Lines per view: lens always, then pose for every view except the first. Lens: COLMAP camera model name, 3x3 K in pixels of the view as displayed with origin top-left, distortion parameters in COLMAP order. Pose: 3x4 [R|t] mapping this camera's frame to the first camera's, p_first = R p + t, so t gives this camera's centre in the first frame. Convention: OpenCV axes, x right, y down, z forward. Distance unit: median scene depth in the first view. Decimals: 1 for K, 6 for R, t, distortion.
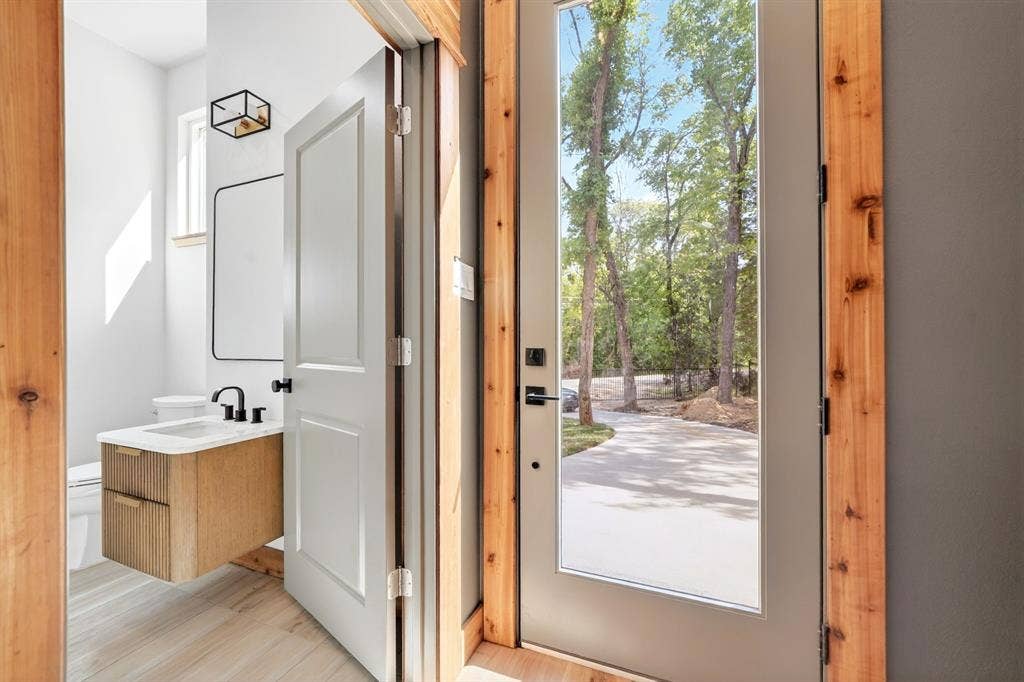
lens RADIAL K [[398.9, 0, 509.7], [0, 398.9, 341.7], [0, 0, 1]] dist [-0.010405, 0.002078]
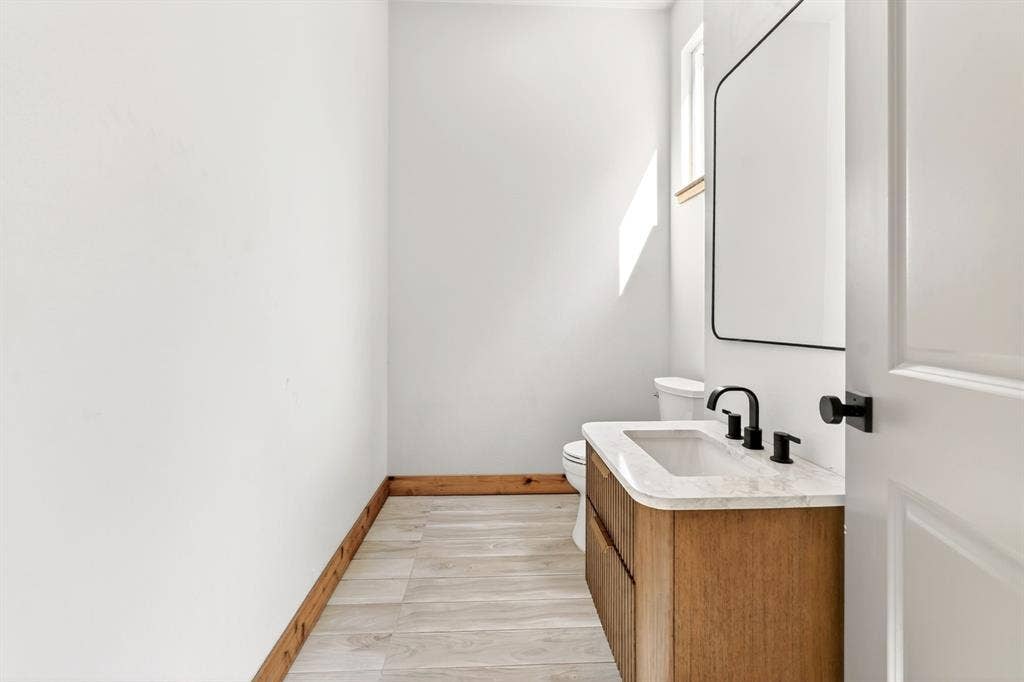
lens RADIAL K [[398.9, 0, 504.3], [0, 398.9, 318.7], [0, 0, 1]] dist [-0.010405, 0.002078]
pose [[0.404803, 0.006831, -0.914378, -0.298794], [0.000444, 0.999971, 0.007667, 0.005844], [0.914404, -0.003509, 0.404788, 0.439061]]
